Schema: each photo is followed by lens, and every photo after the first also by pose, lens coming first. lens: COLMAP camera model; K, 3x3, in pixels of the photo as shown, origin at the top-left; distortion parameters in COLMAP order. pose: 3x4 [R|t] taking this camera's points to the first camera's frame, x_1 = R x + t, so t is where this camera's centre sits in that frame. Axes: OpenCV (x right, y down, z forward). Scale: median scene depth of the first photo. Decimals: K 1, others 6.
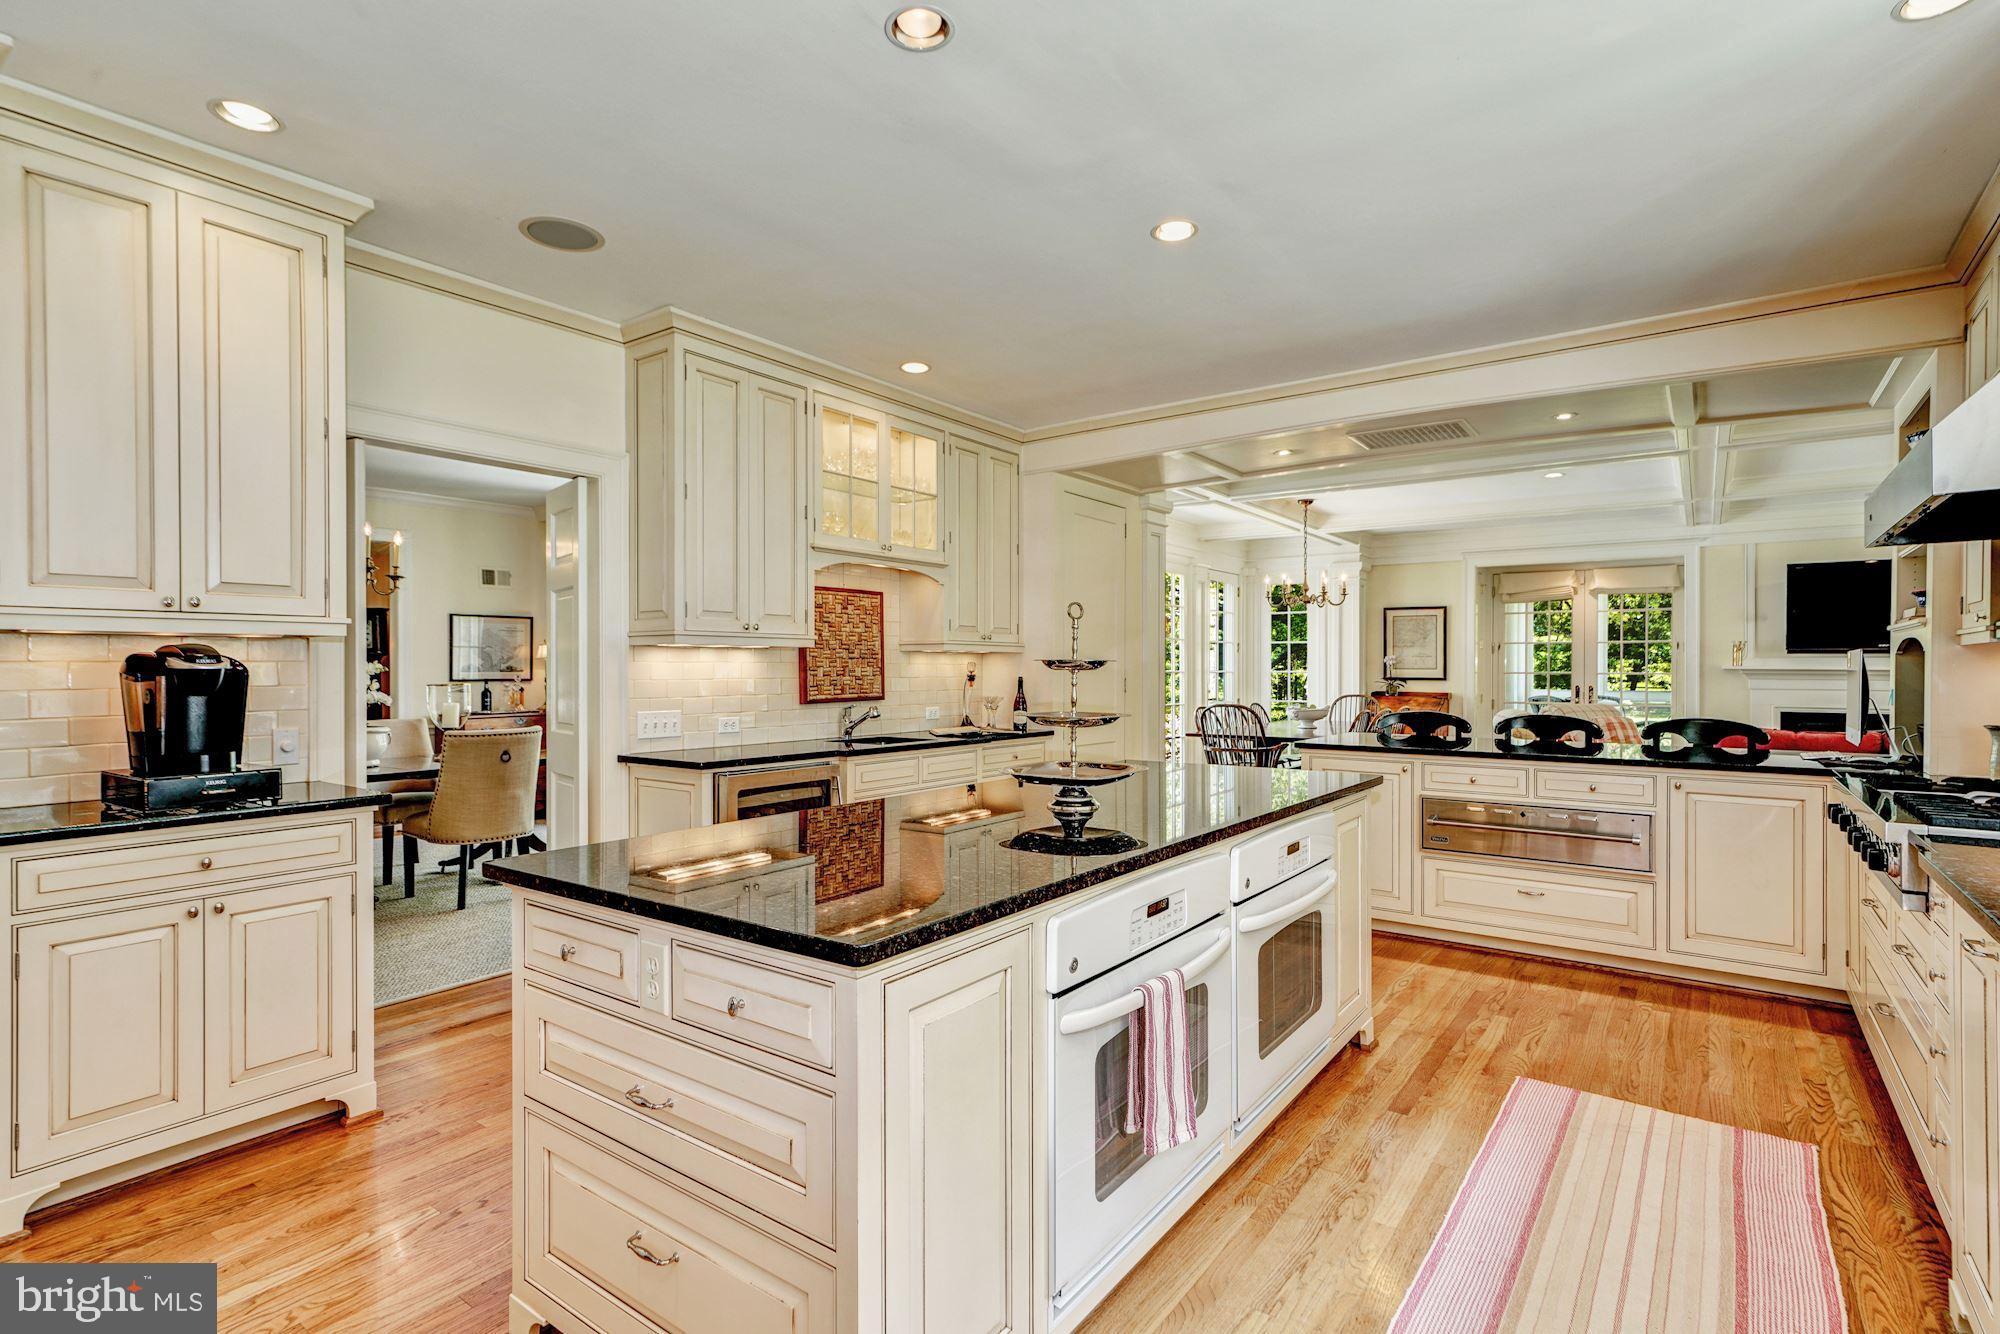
lens RADIAL K [[970.8, 0, 1018.5], [0, 970.8, 674.4], [0, 0, 1]] dist [0.004928, -0.000218]
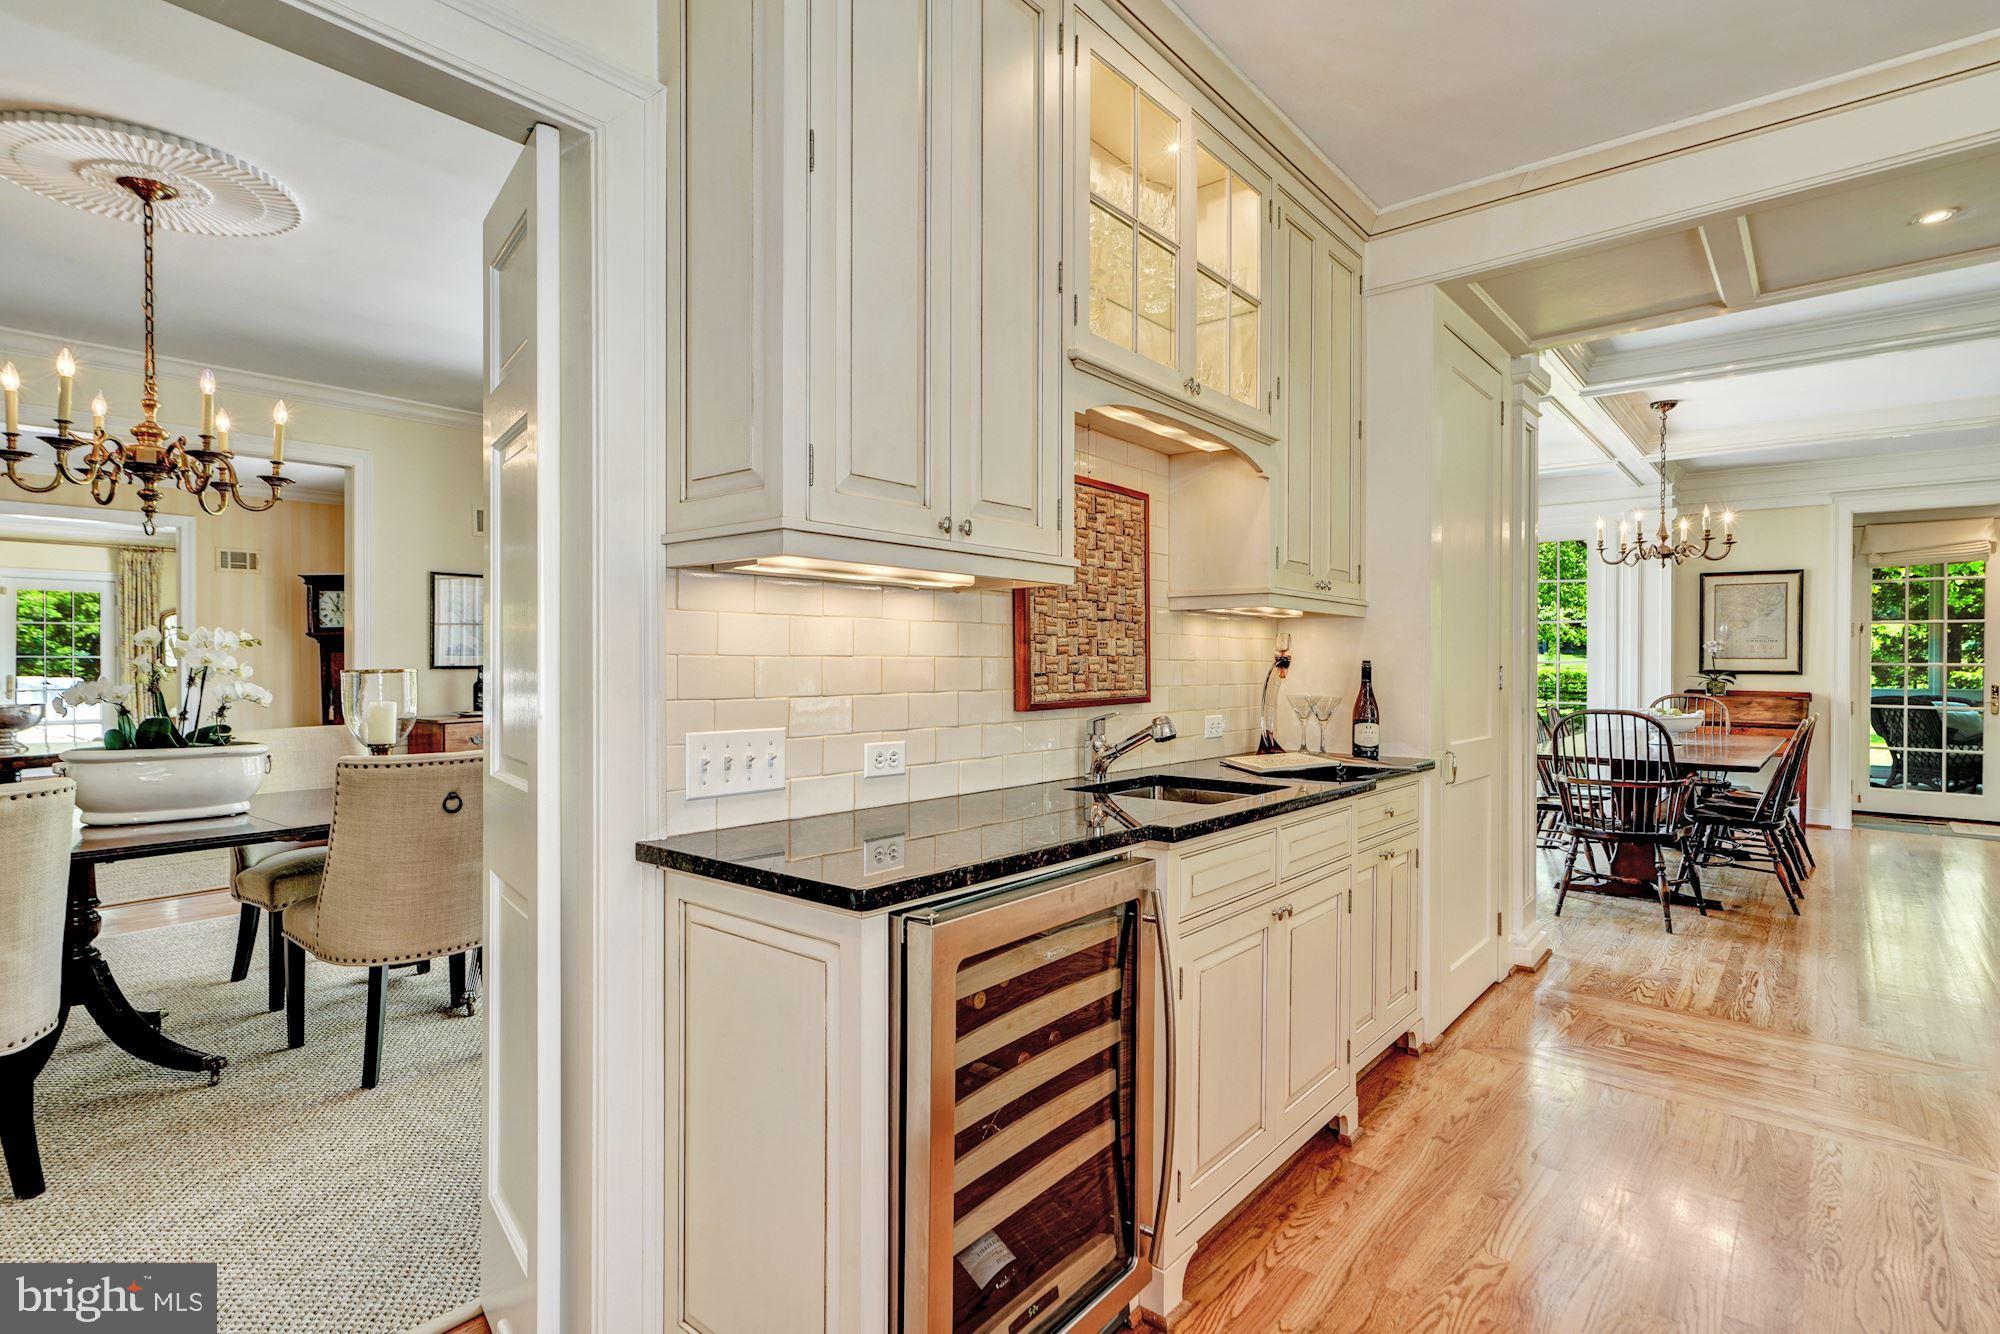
lens RADIAL K [[1014.0, 0, 991.0], [0, 1014.0, 672.7], [0, 0, 1]] dist [0.002674, 0.001084]
pose [[0.996190, 0.003640, -0.087130, -0.189406], [-0.003362, 0.999989, 0.003341, 0.009567], [0.087141, -0.003036, 0.996191, 0.489037]]
